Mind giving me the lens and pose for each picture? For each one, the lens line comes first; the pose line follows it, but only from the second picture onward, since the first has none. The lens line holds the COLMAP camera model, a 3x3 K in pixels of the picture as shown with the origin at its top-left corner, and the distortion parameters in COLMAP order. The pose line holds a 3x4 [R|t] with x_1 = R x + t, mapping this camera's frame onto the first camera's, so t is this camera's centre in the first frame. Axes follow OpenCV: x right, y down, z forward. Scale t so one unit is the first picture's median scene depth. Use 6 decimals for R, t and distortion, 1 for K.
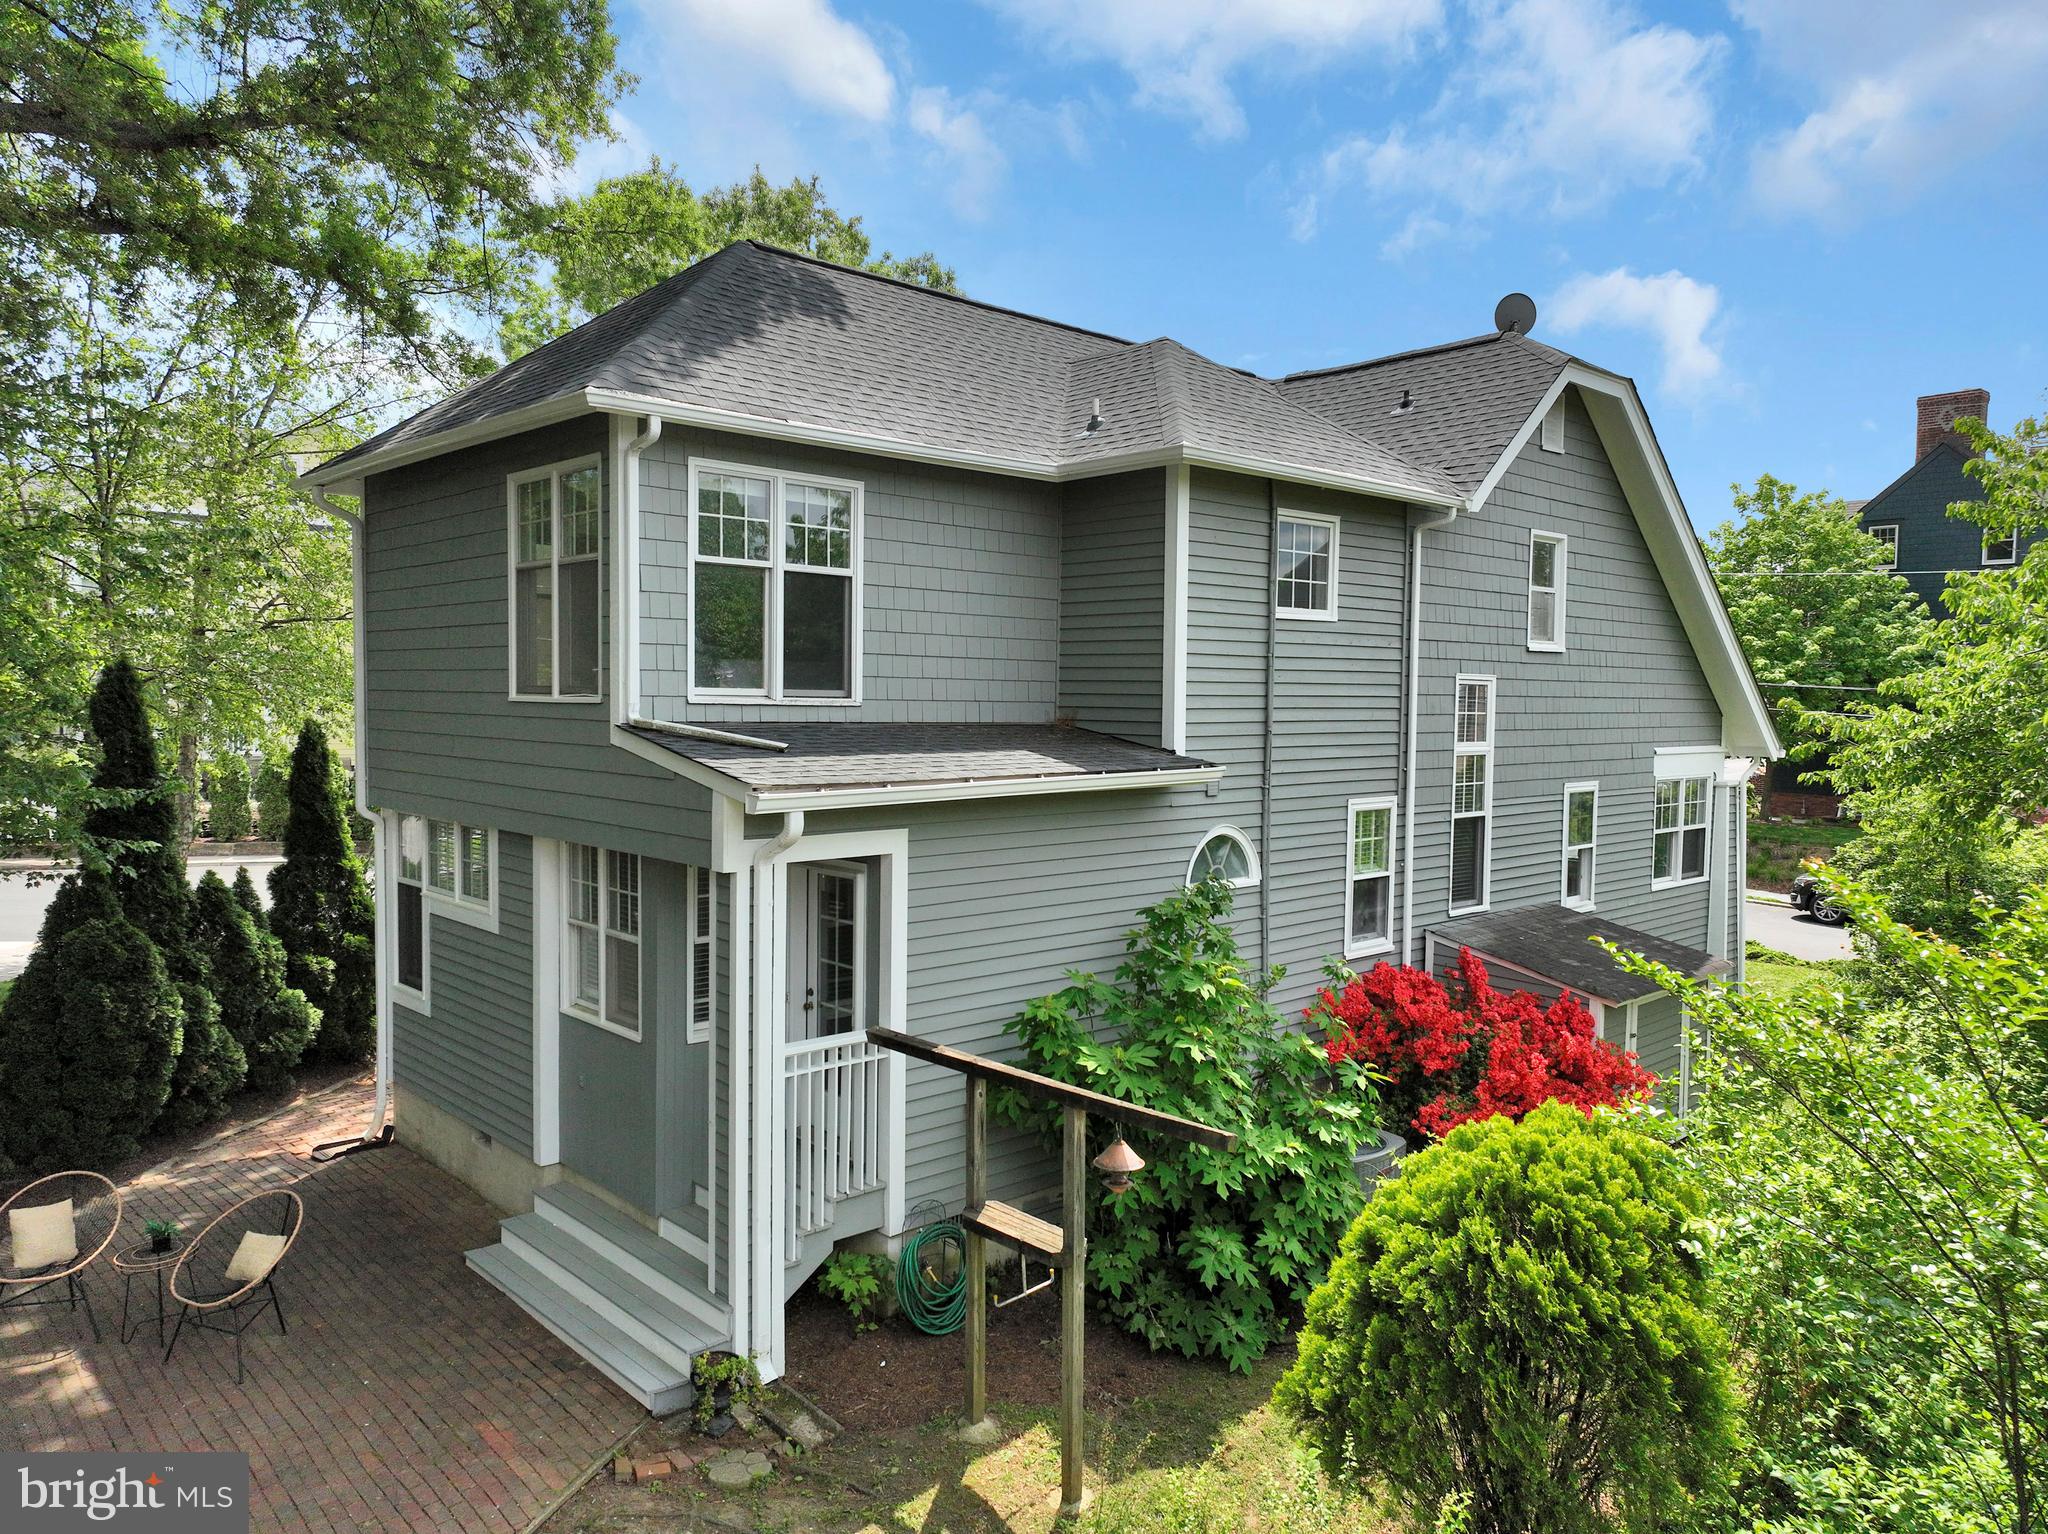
lens RADIAL K [[1432.0, 0, 1023.8], [0, 1432.0, 766.3], [0, 0, 1]] dist [0.001939, 0.004185]
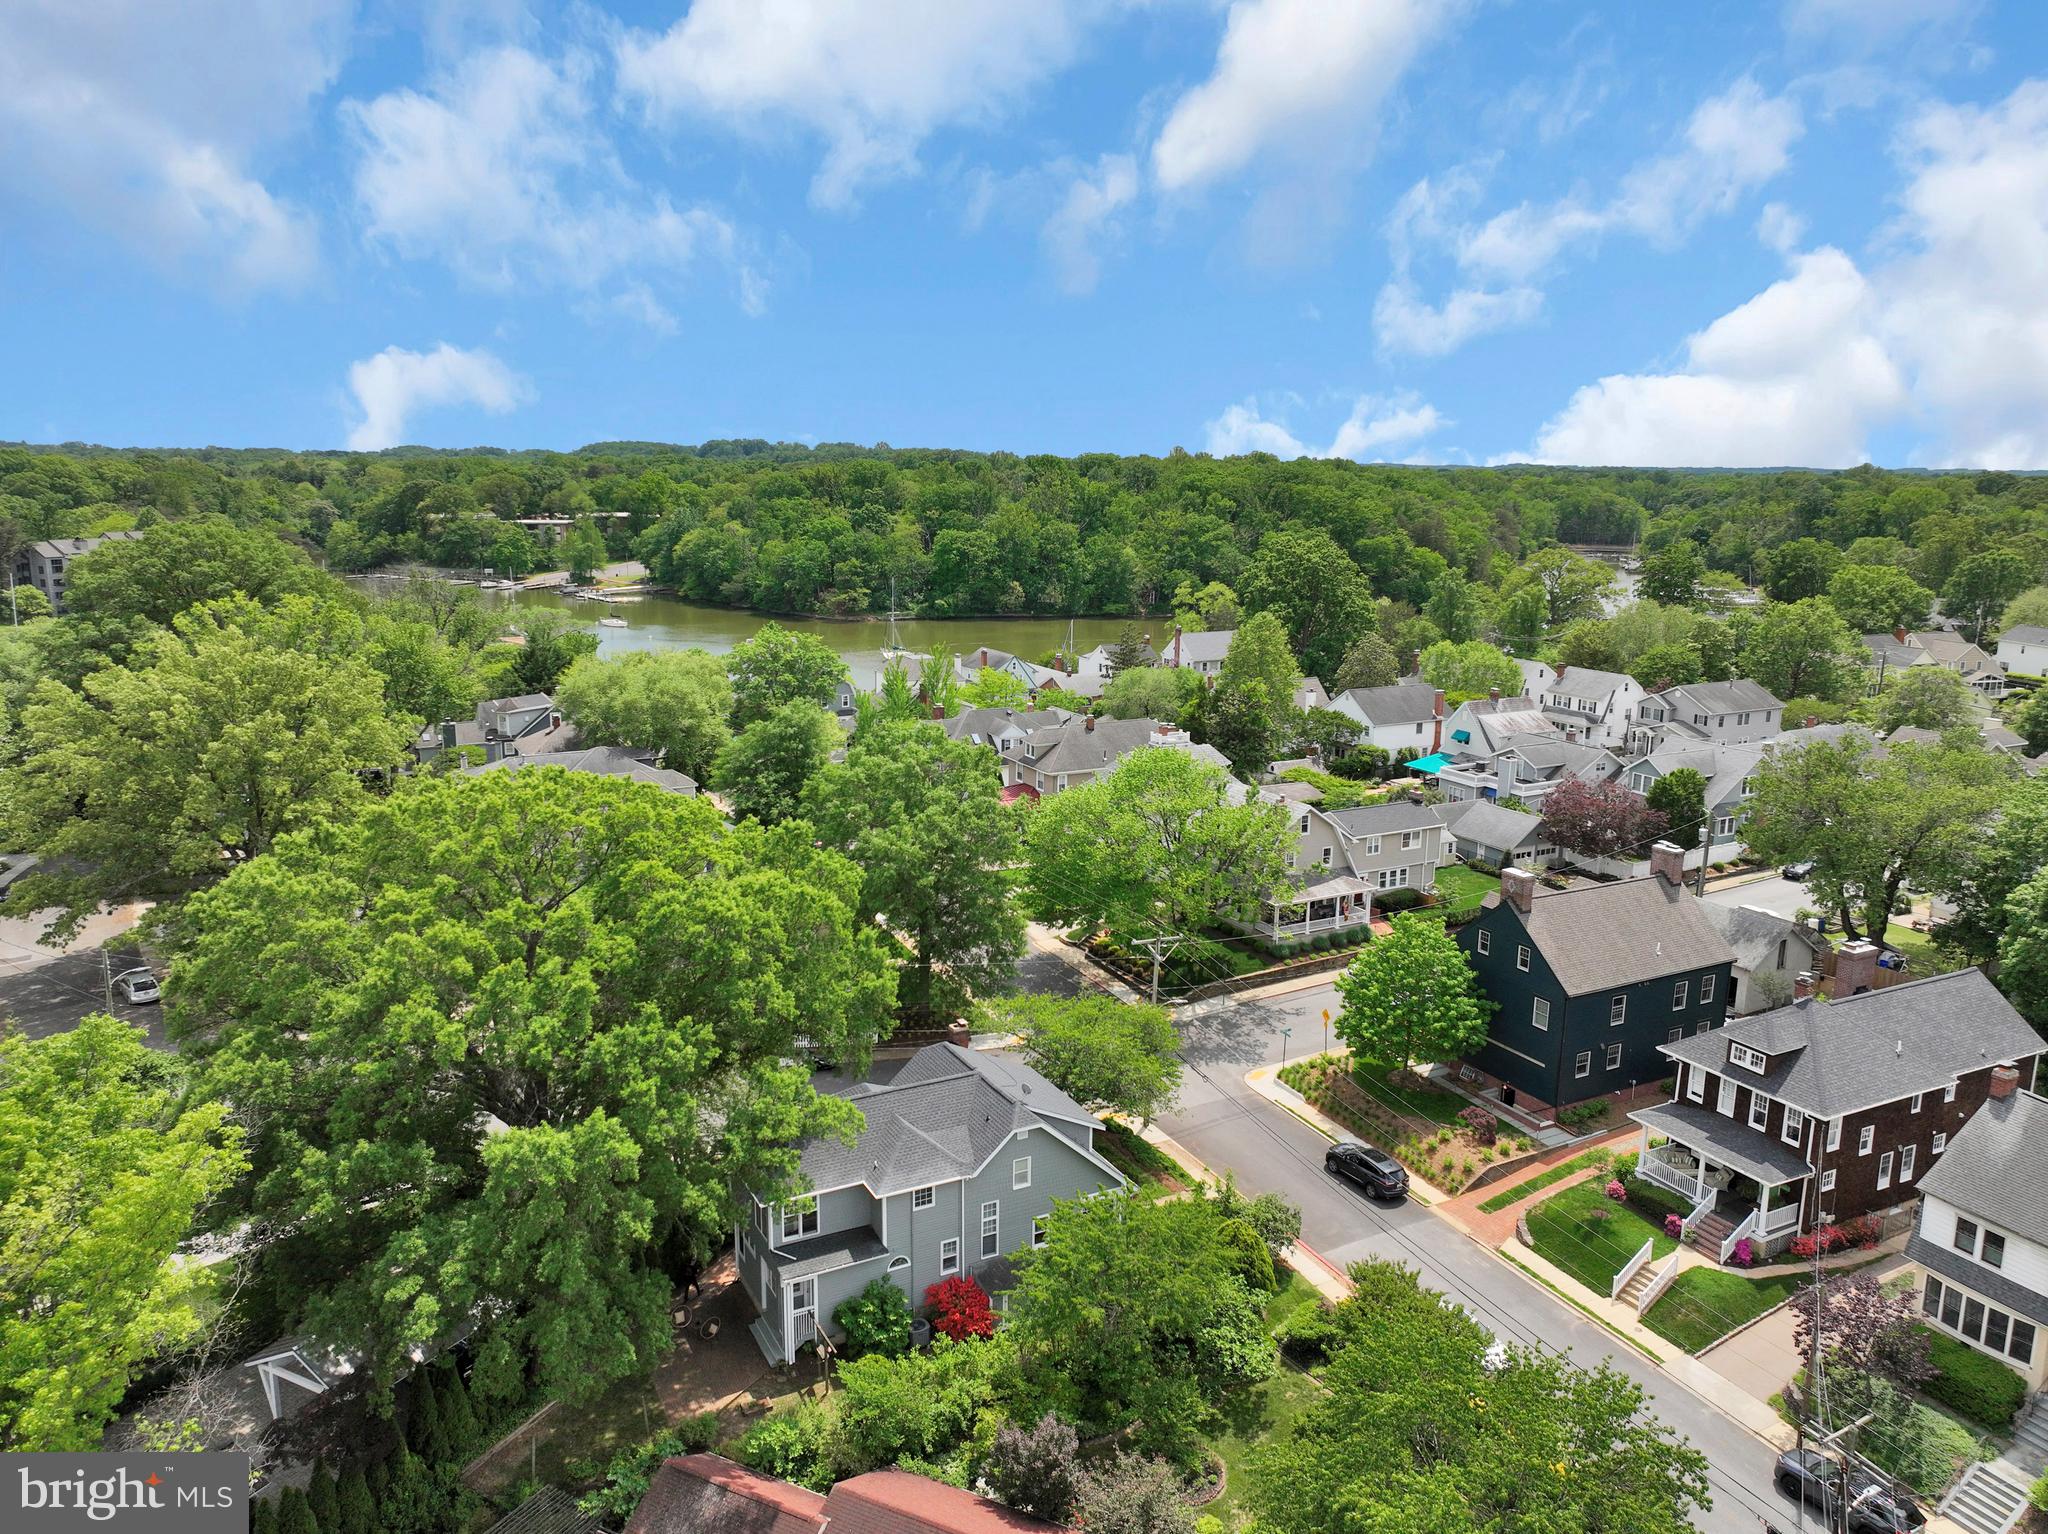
lens RADIAL K [[1432.0, 0, 1019.0], [0, 1432.0, 769.7], [0, 0, 1]] dist [0.001939, 0.004185]
pose [[0.961092, 0.052853, -0.271126, 1.838031], [-0.003298, 0.983649, 0.180064, -2.554689], [0.276210, -0.172164, 0.945552, -3.275218]]
